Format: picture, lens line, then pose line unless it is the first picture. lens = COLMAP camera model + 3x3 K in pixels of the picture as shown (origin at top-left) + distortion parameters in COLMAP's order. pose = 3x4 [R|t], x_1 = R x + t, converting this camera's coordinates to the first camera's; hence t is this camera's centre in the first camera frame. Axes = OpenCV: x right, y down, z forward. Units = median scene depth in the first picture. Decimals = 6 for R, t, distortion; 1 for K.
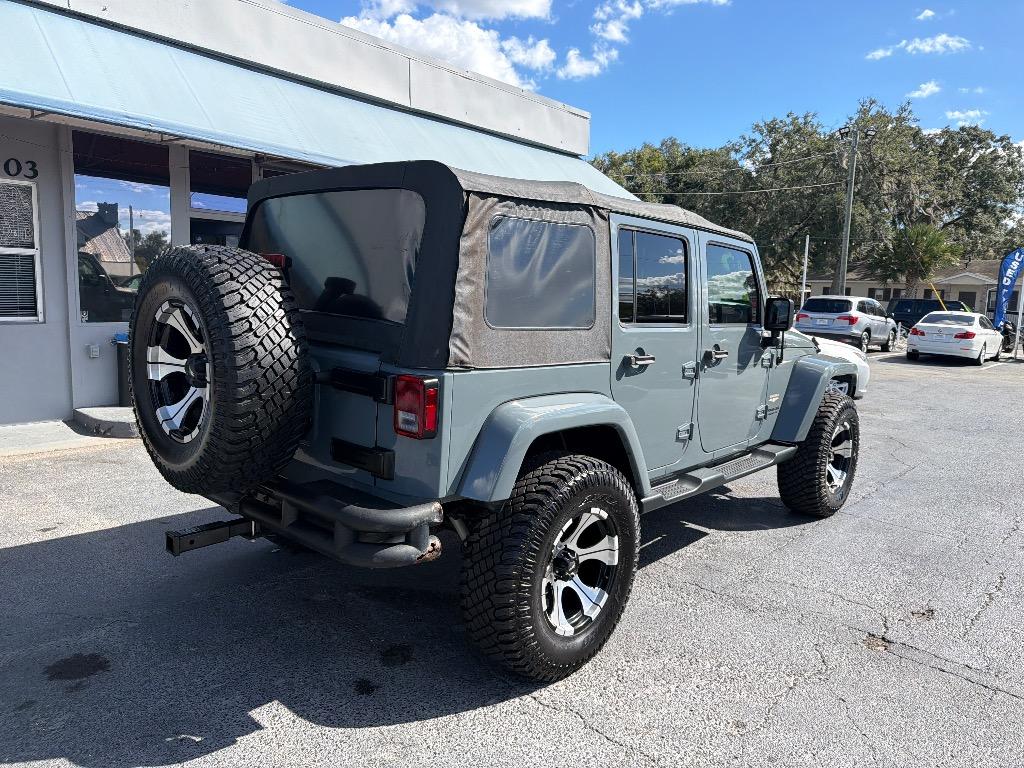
lens RADIAL K [[718.4, 0, 509.2], [0, 718.4, 394.1], [0, 0, 1]] dist [0.031201, -0.038010]
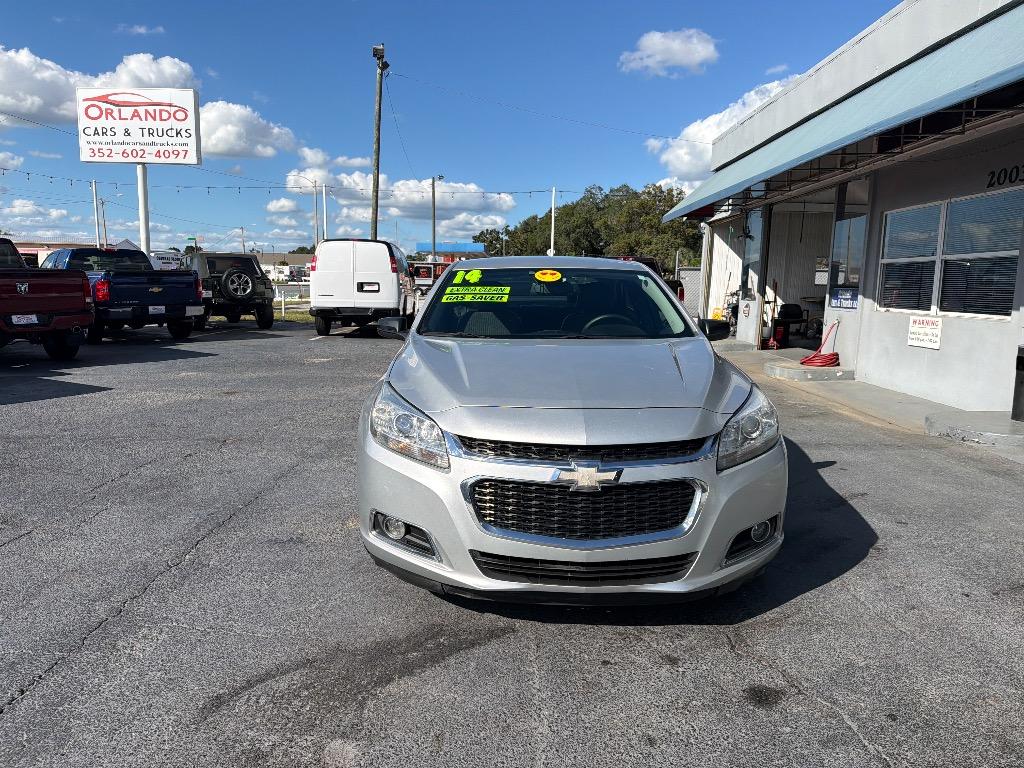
lens RADIAL K [[718.4, 0, 506.1], [0, 718.4, 390.7], [0, 0, 1]] dist [0.031201, -0.038010]
pose [[-0.755422, 0.043923, -0.653765, 0.165792], [-0.140476, 0.963695, 0.227064, -0.040752], [0.640004, 0.263368, -0.721826, 0.389176]]
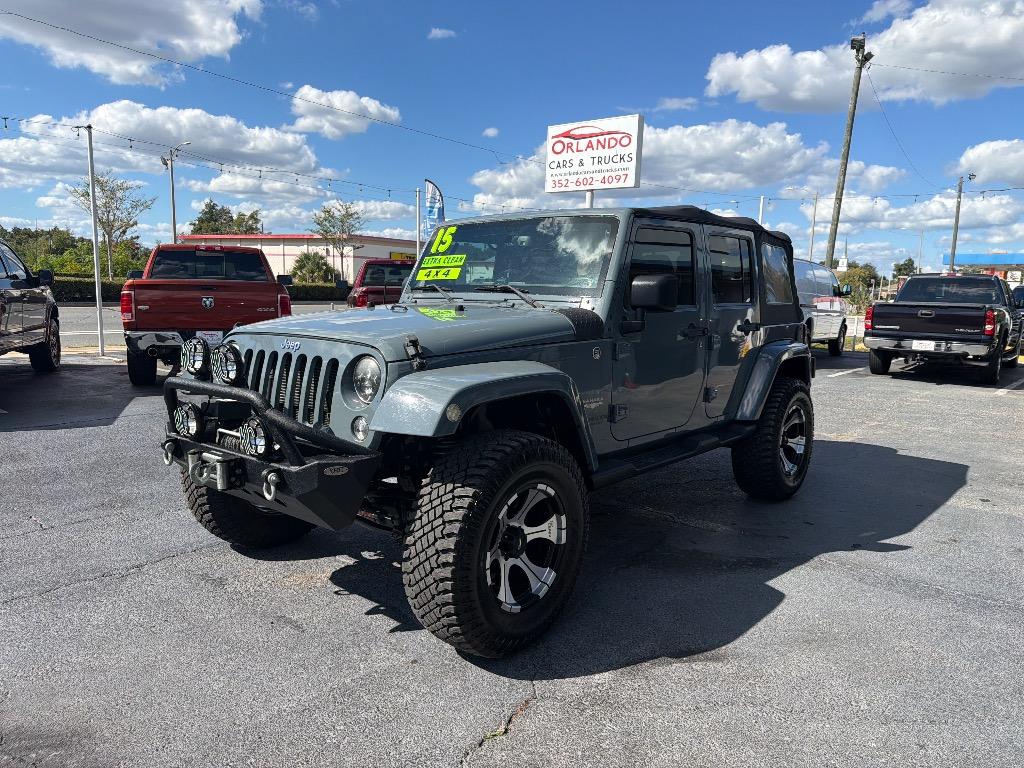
lens RADIAL K [[718.4, 0, 510.8], [0, 718.4, 393.9], [0, 0, 1]] dist [0.031201, -0.038010]
pose [[-0.996784, -0.068201, -0.042077, 0.045769], [-0.077442, 0.954814, 0.286937, -0.052444], [0.020607, 0.289273, -0.957025, 0.388830]]
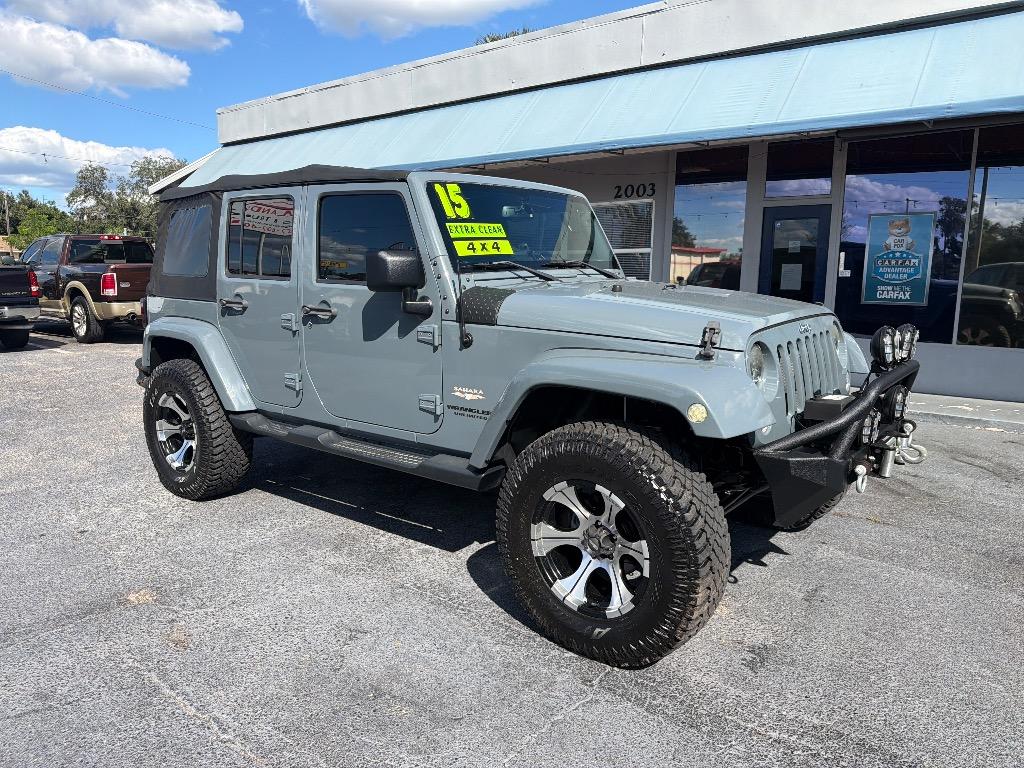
lens RADIAL K [[718.4, 0, 511.6], [0, 718.4, 390.4], [0, 0, 1]] dist [0.031201, -0.038010]
pose [[0.060189, 0.125626, -0.990250, 0.208500], [-0.148828, 0.982089, 0.115545, -0.015961], [0.987030, 0.140422, 0.077808, 0.197159]]
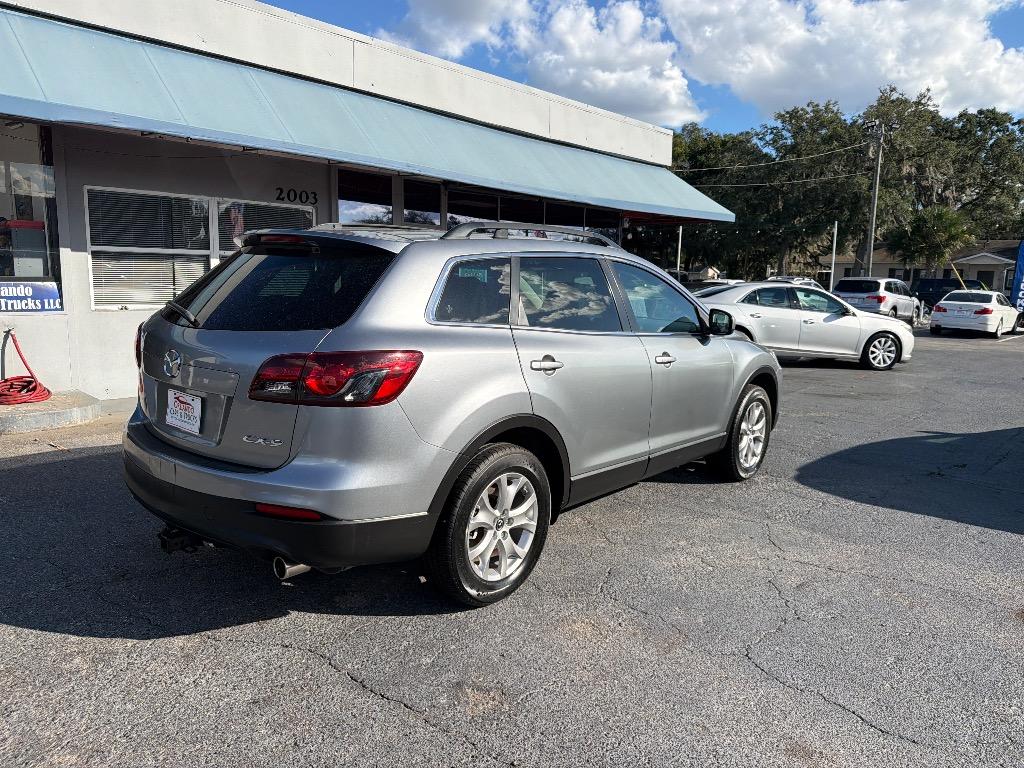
lens RADIAL K [[718.4, 0, 507.3], [0, 718.4, 390.8], [0, 0, 1]] dist [0.031201, -0.038010]
pose [[0.999768, -0.009744, -0.019220, -0.074964], [0.010069, 0.999807, 0.016854, 0.013079], [0.019052, -0.017043, 0.999673, -0.117254]]
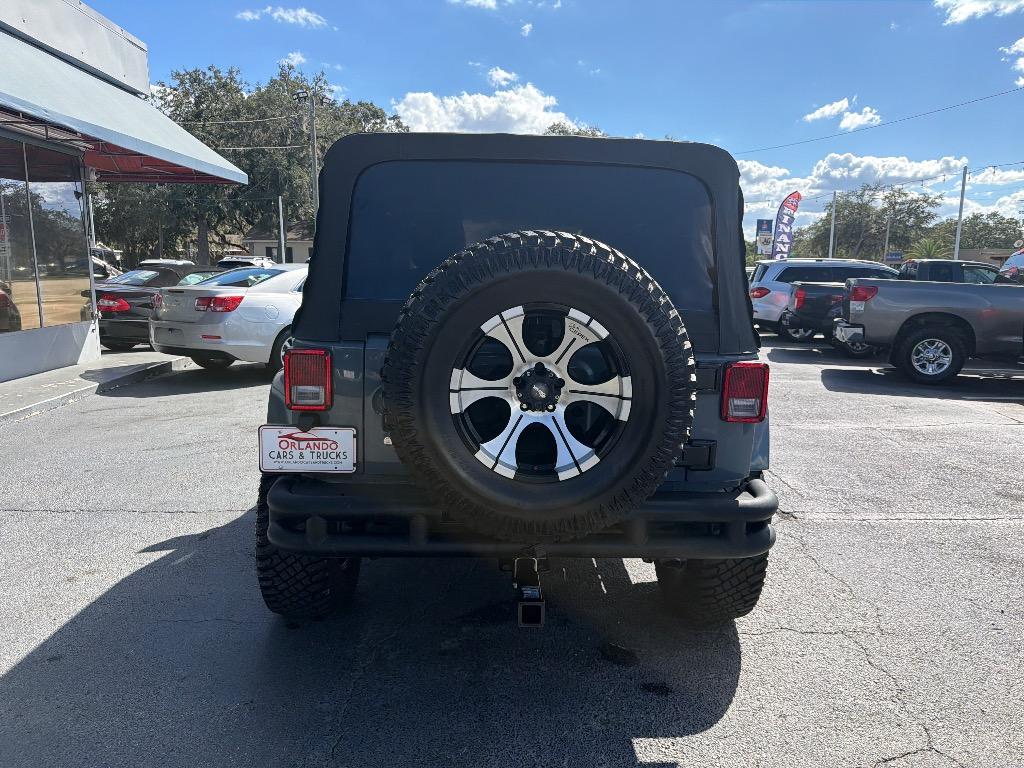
lens RADIAL K [[718.4, 0, 516.3], [0, 718.4, 394.8], [0, 0, 1]] dist [0.031201, -0.038010]
pose [[0.711006, -0.152345, 0.686485, -0.111275], [0.113361, 0.988313, 0.101917, -0.012512], [-0.693989, 0.005357, 0.719966, 0.051004]]
